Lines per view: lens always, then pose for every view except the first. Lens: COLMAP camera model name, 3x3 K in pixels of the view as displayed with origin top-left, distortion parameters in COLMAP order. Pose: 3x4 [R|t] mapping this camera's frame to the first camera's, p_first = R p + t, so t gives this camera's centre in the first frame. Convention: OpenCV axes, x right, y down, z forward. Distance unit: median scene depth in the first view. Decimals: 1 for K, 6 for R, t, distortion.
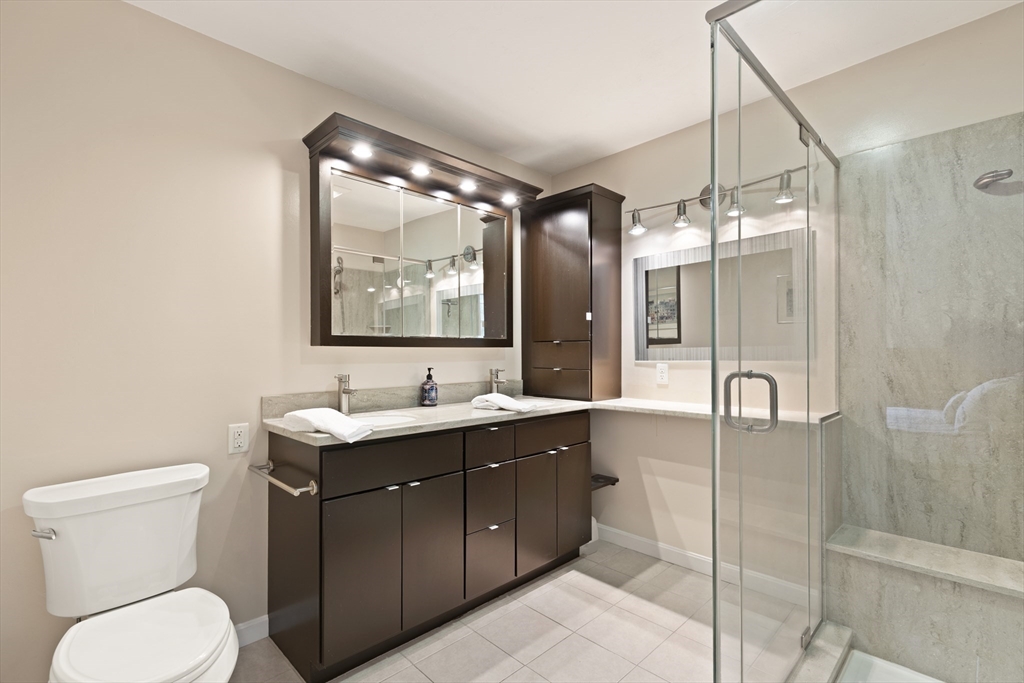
lens RADIAL K [[473.8, 0, 514.9], [0, 473.8, 362.8], [0, 0, 1]] dist [0.003432, 0.000070]
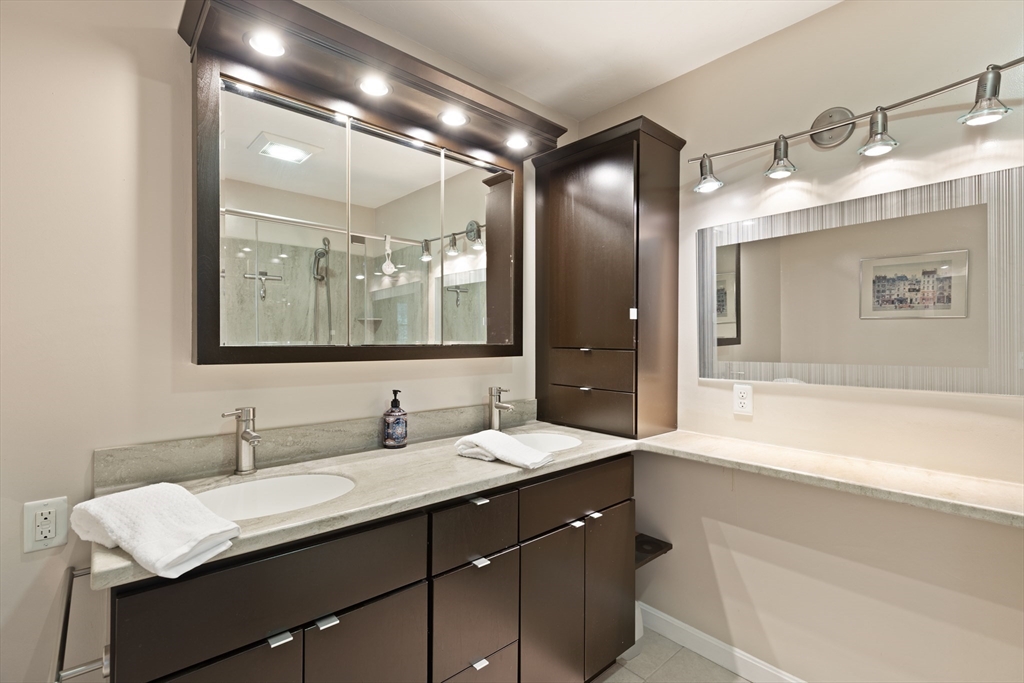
lens RADIAL K [[463.9, 0, 515.6], [0, 463.9, 348.0], [0, 0, 1]] dist [0.001756, 0.000150]
pose [[0.998821, 0.008287, -0.047839, 0.019795], [-0.008436, 0.999960, -0.002922, -0.045336], [0.047813, 0.003322, 0.998851, 0.325374]]
